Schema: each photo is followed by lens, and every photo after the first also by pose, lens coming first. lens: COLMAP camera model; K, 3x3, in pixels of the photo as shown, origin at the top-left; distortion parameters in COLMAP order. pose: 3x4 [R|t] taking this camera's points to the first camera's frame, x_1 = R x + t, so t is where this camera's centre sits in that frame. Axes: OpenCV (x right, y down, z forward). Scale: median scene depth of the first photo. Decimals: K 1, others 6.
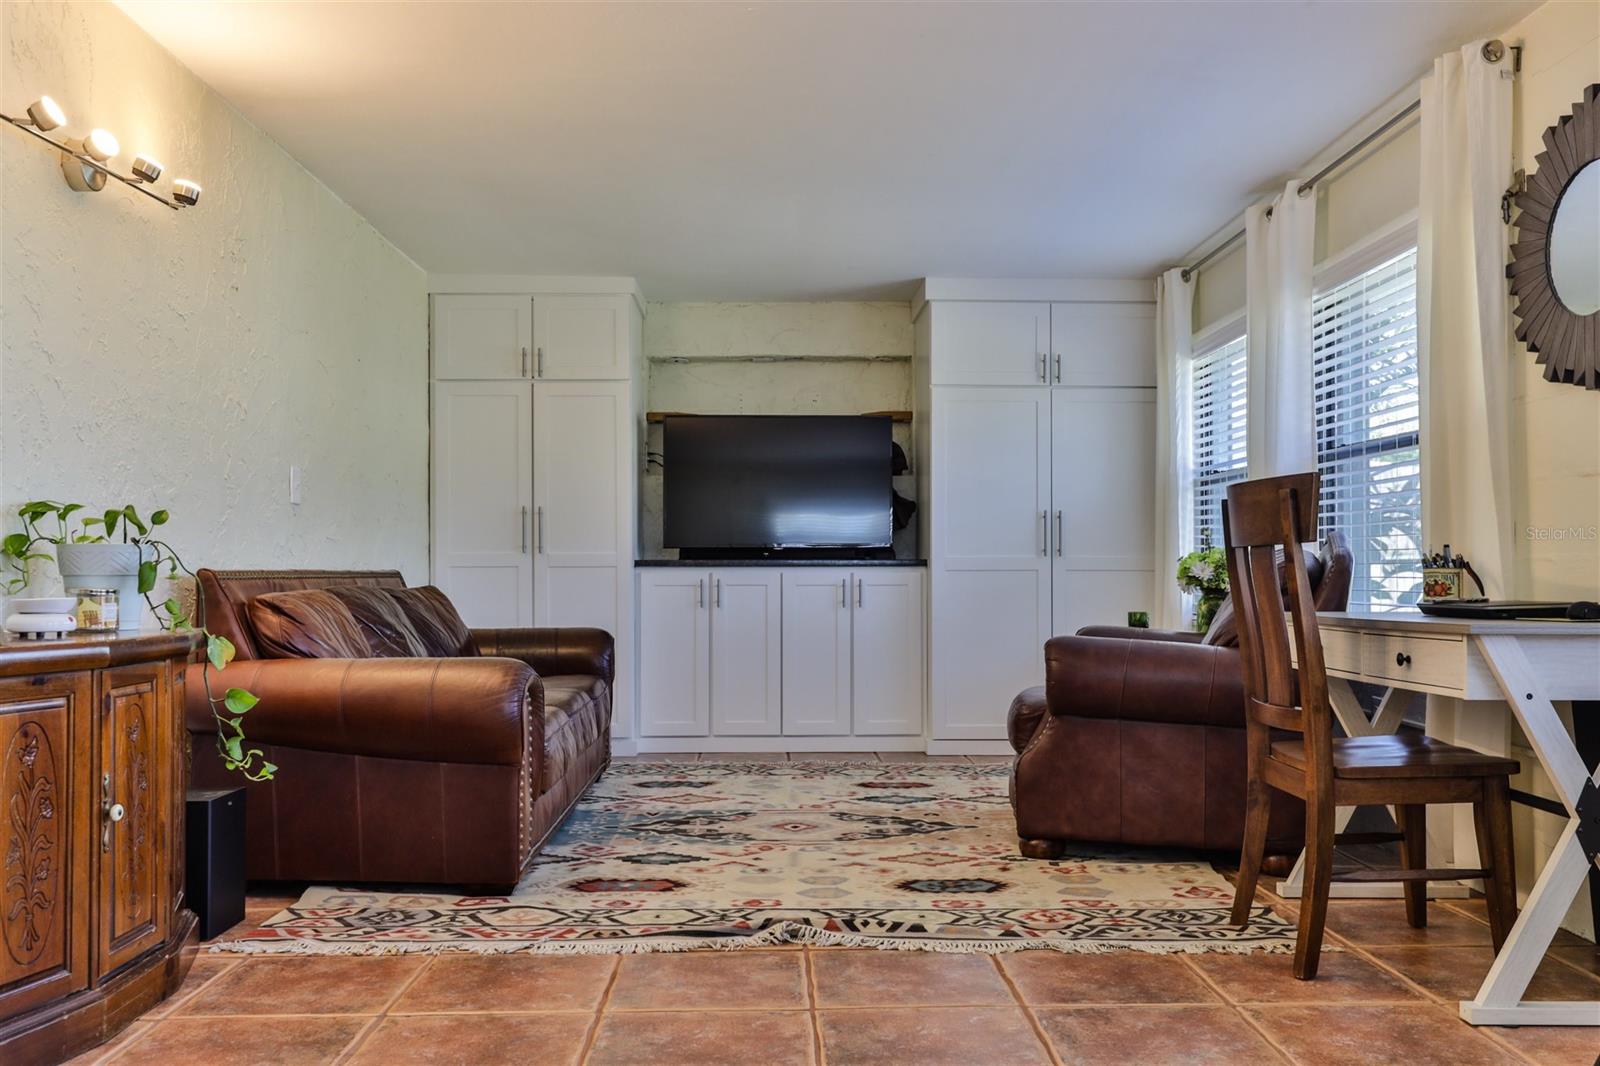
lens RADIAL K [[1325.9, 0, 803.4], [0, 1325.9, 543.1], [0, 0, 1]] dist [-0.014577, 0.028852]
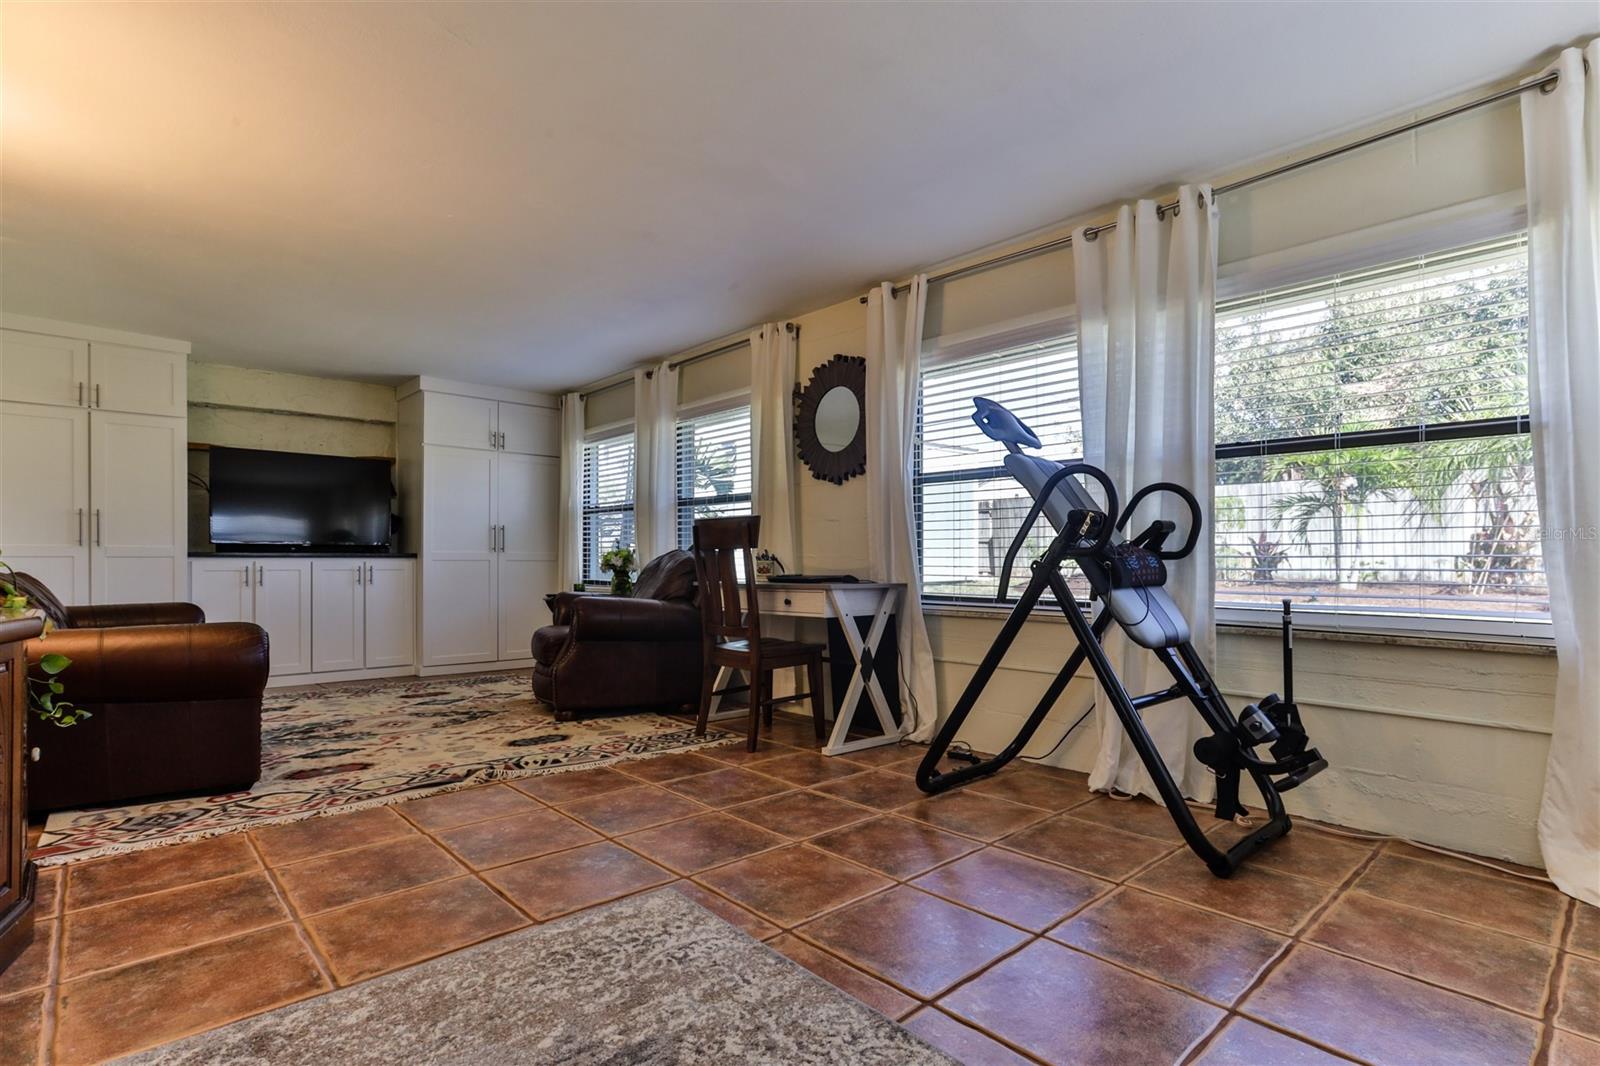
lens RADIAL K [[789.6, 0, 802.0], [0, 789.6, 542.4], [0, 0, 1]] dist [-0.032227, 0.023726]
pose [[0.760726, 0.017685, 0.648832, -0.344632], [-0.016004, 0.999836, -0.008489, -0.000698], [-0.648876, -0.003926, 0.760884, -0.019357]]
